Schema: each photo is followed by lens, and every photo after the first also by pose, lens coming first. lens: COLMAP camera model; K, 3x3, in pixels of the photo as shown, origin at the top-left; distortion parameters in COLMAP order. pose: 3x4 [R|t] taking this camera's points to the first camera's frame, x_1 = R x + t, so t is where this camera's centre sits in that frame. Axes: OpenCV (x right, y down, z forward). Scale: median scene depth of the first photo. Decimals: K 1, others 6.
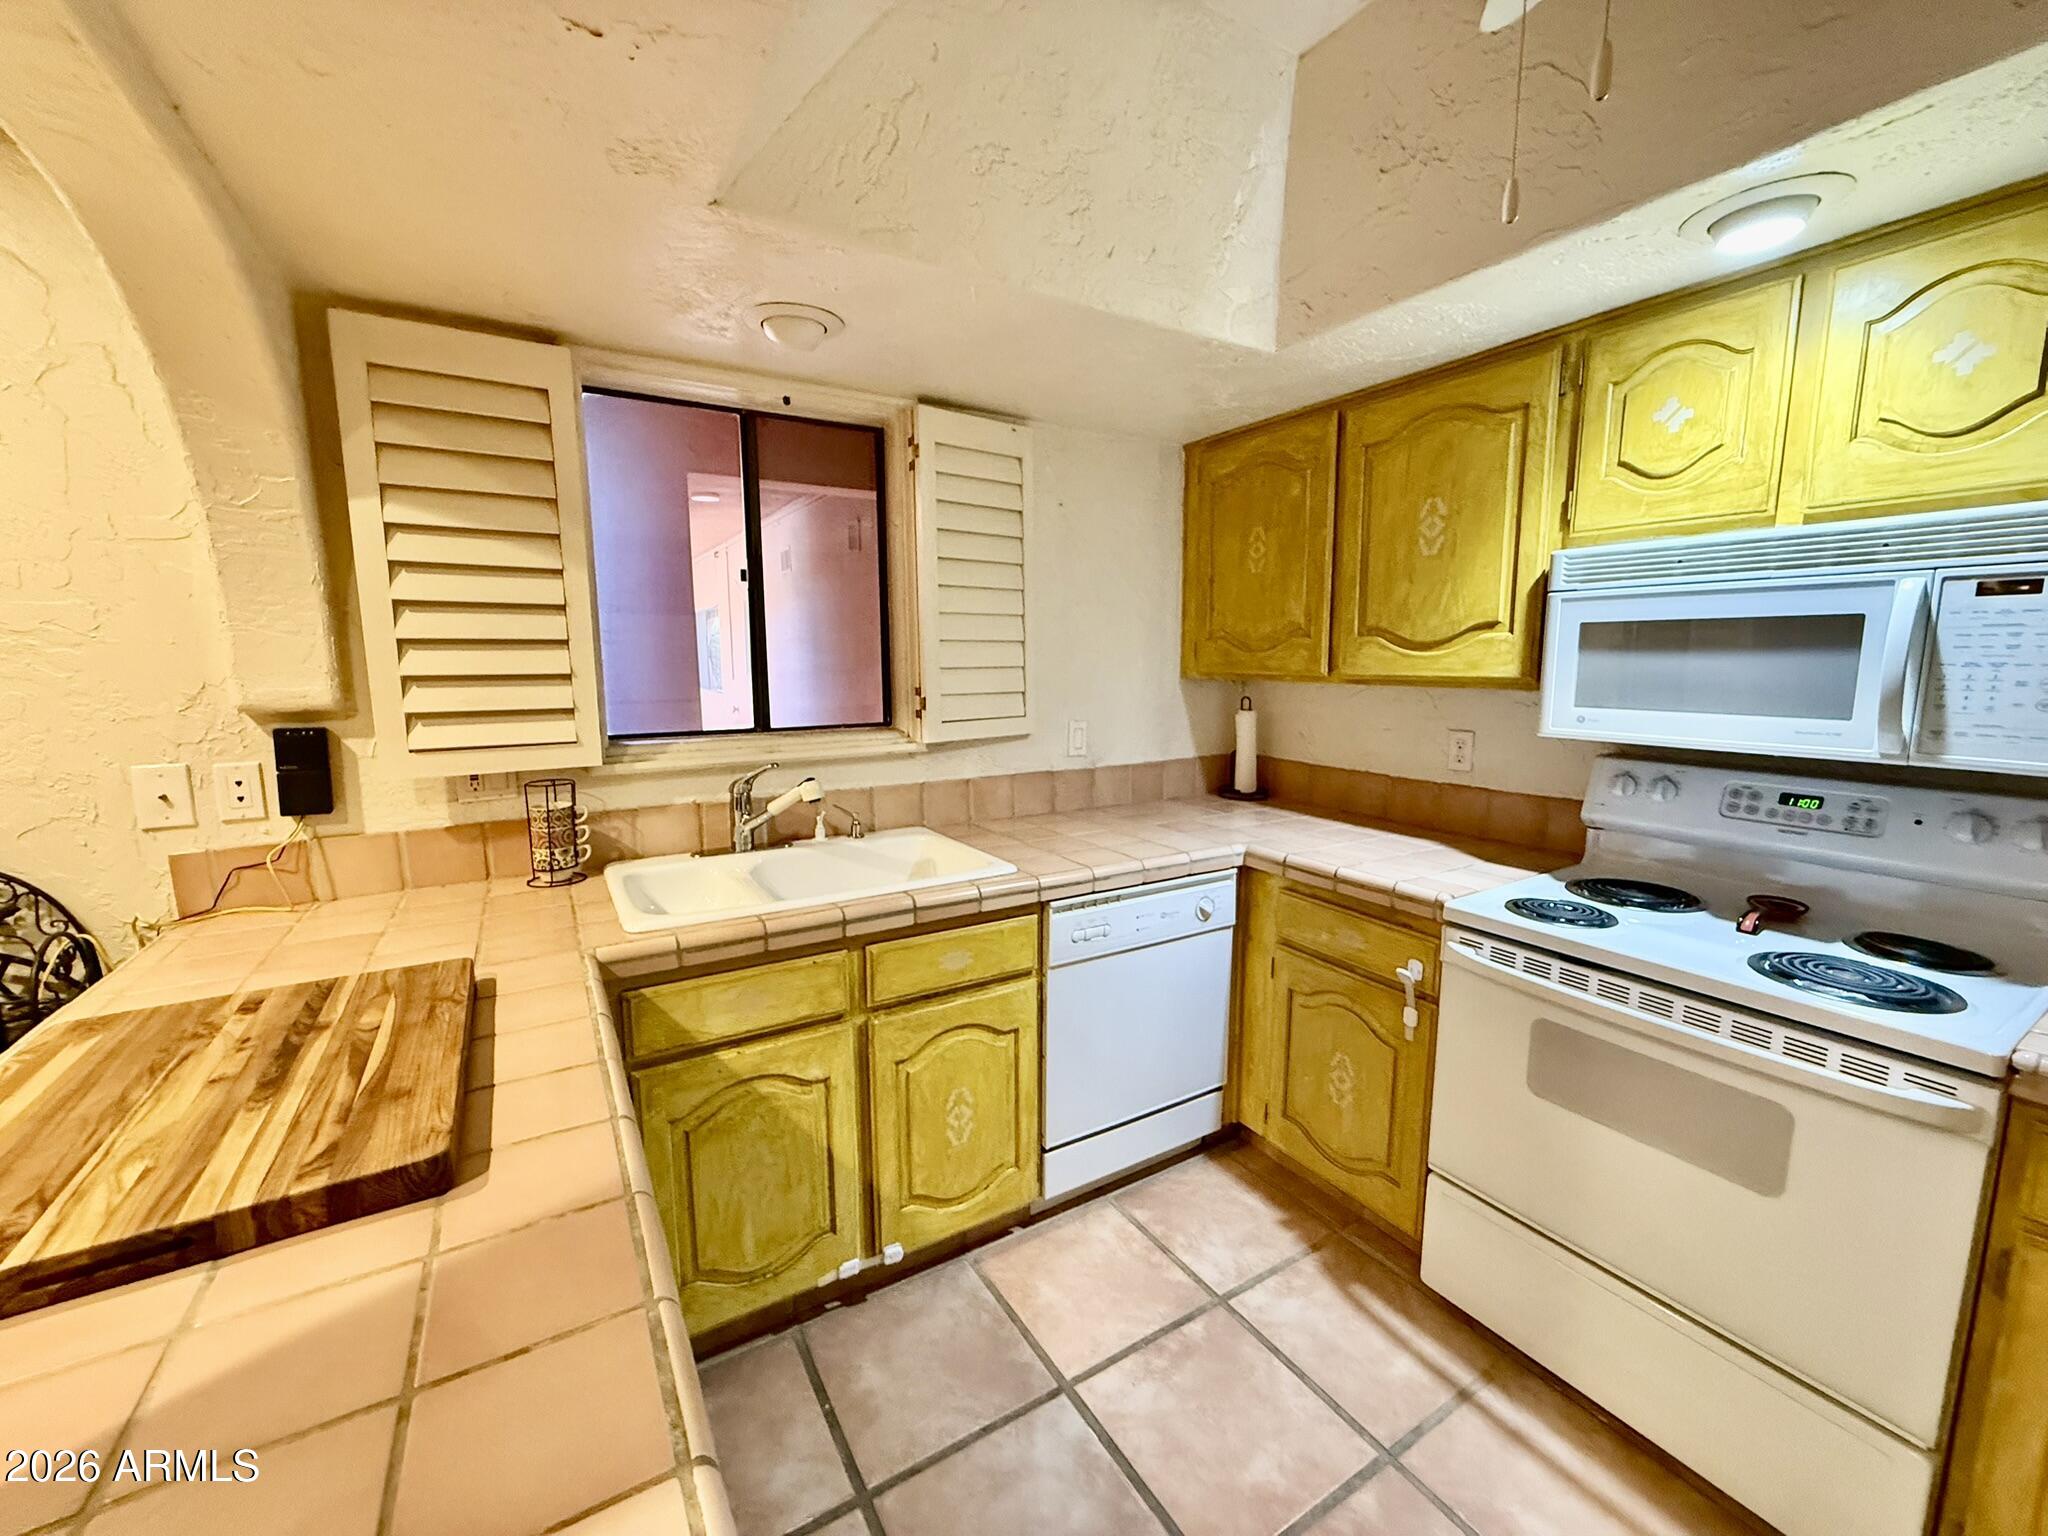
lens RADIAL K [[816.9, 0, 1020.9], [0, 816.9, 767.1], [0, 0, 1]] dist [-0.001183, 0.000168]
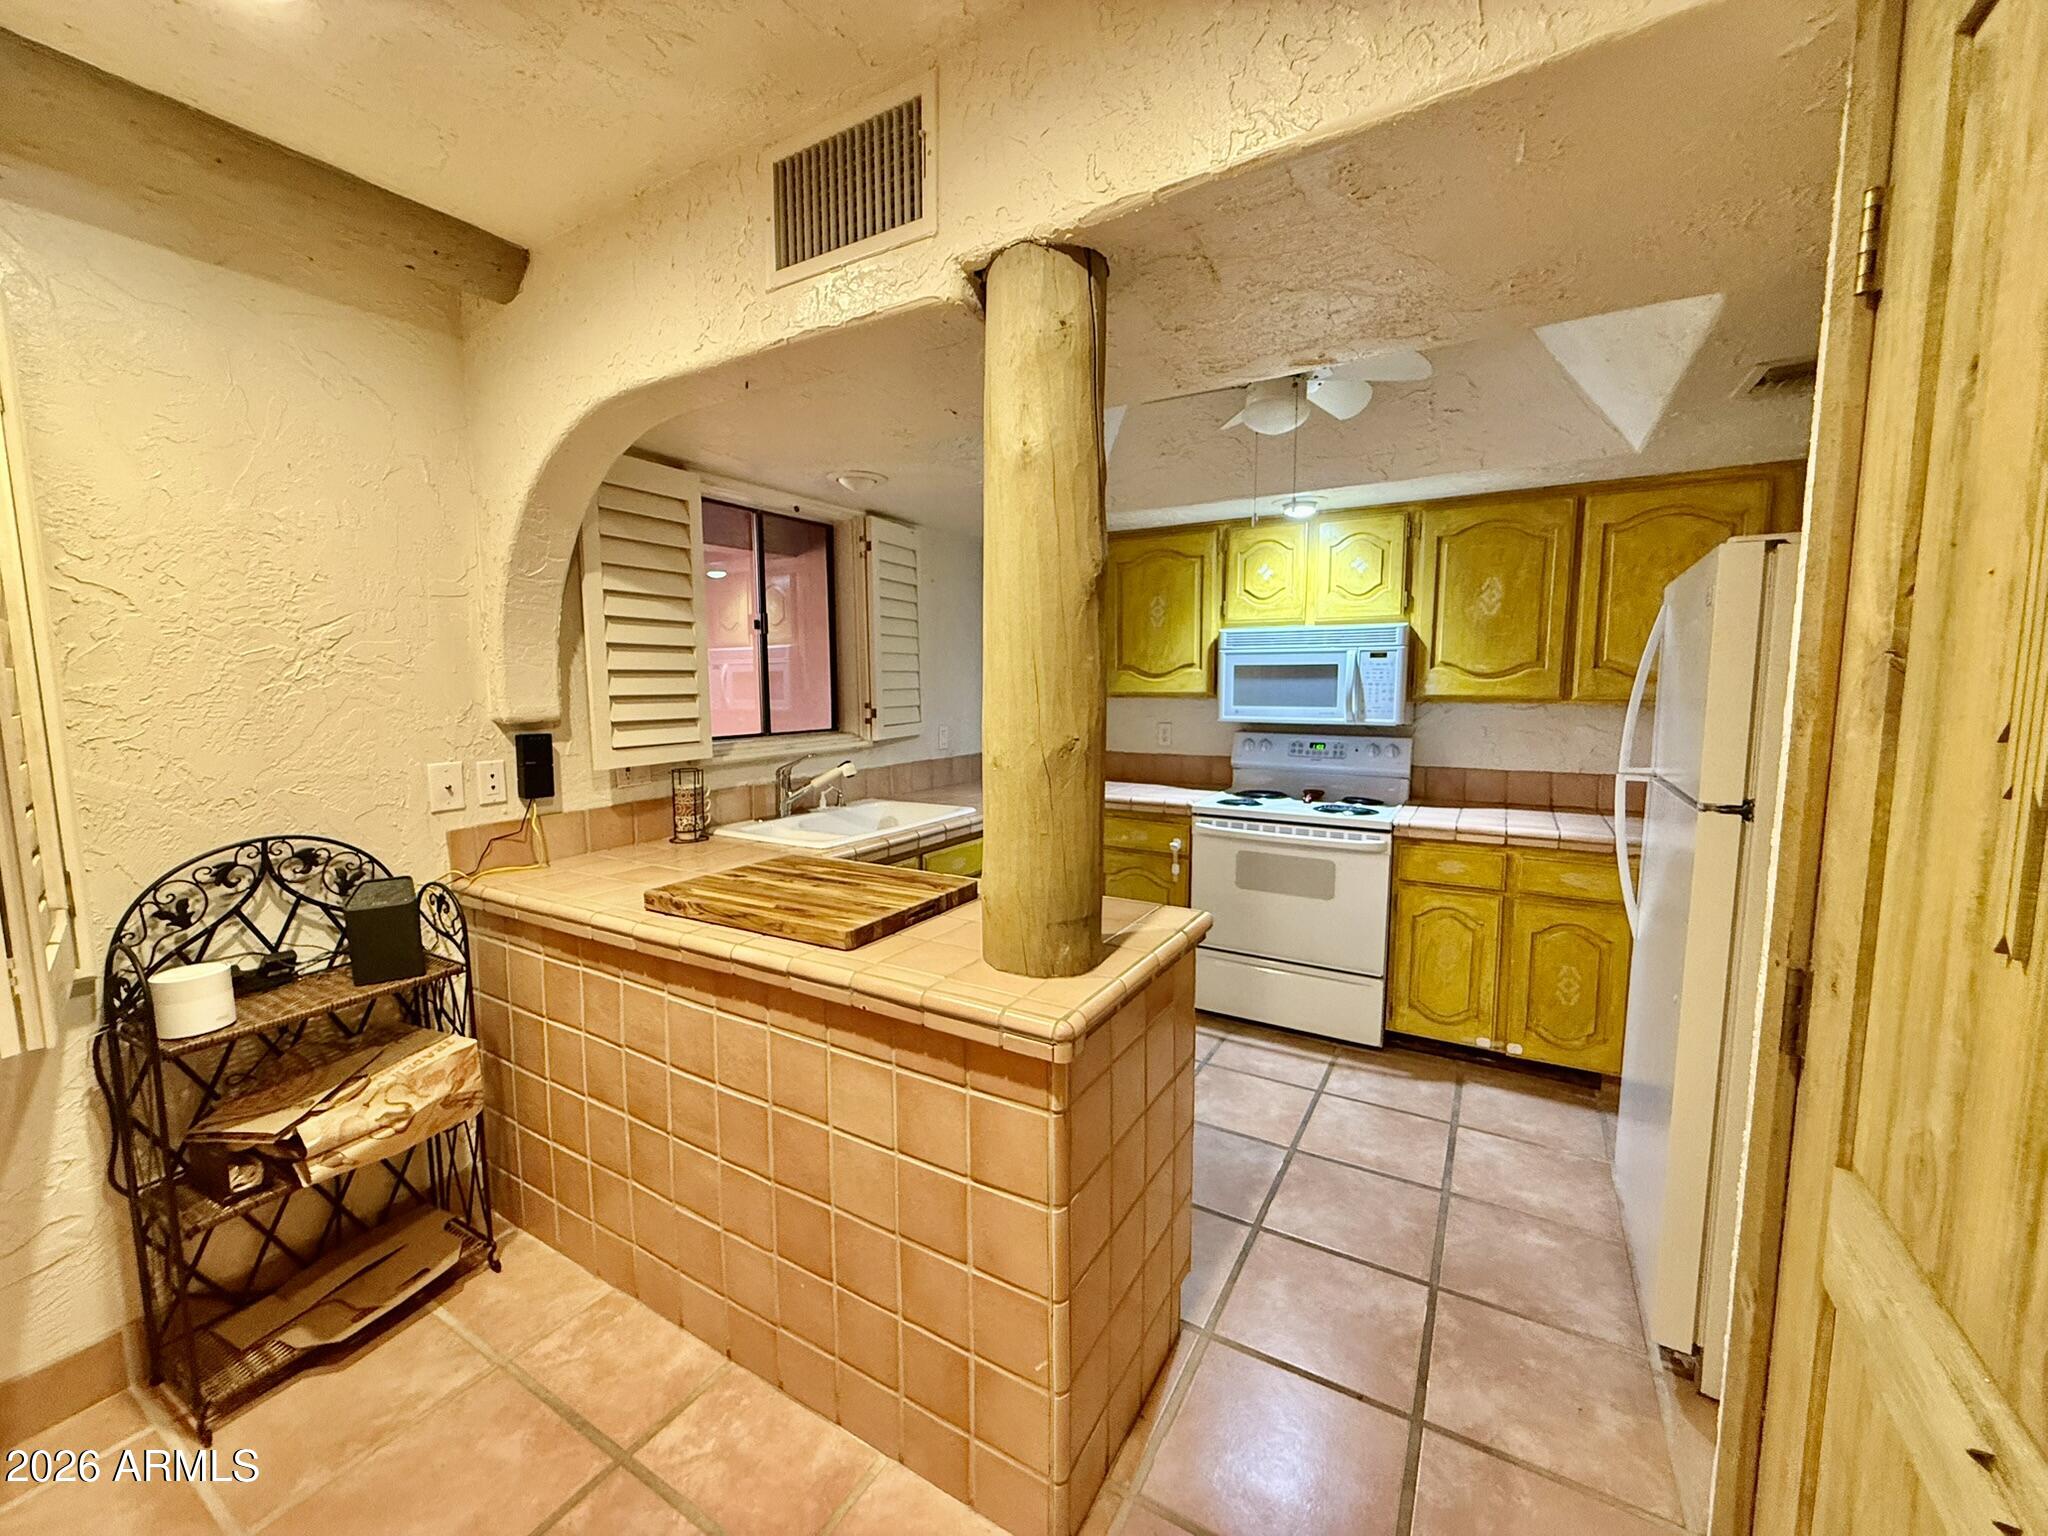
lens RADIAL K [[816.9, 0, 1024.2], [0, 816.9, 767.5], [0, 0, 1]] dist [-0.001183, 0.000168]
pose [[0.880663, -0.050604, 0.471032, -0.738243], [0.065185, 0.997765, -0.014682, 0.074654], [-0.469237, 0.043634, 0.881994, -0.541023]]
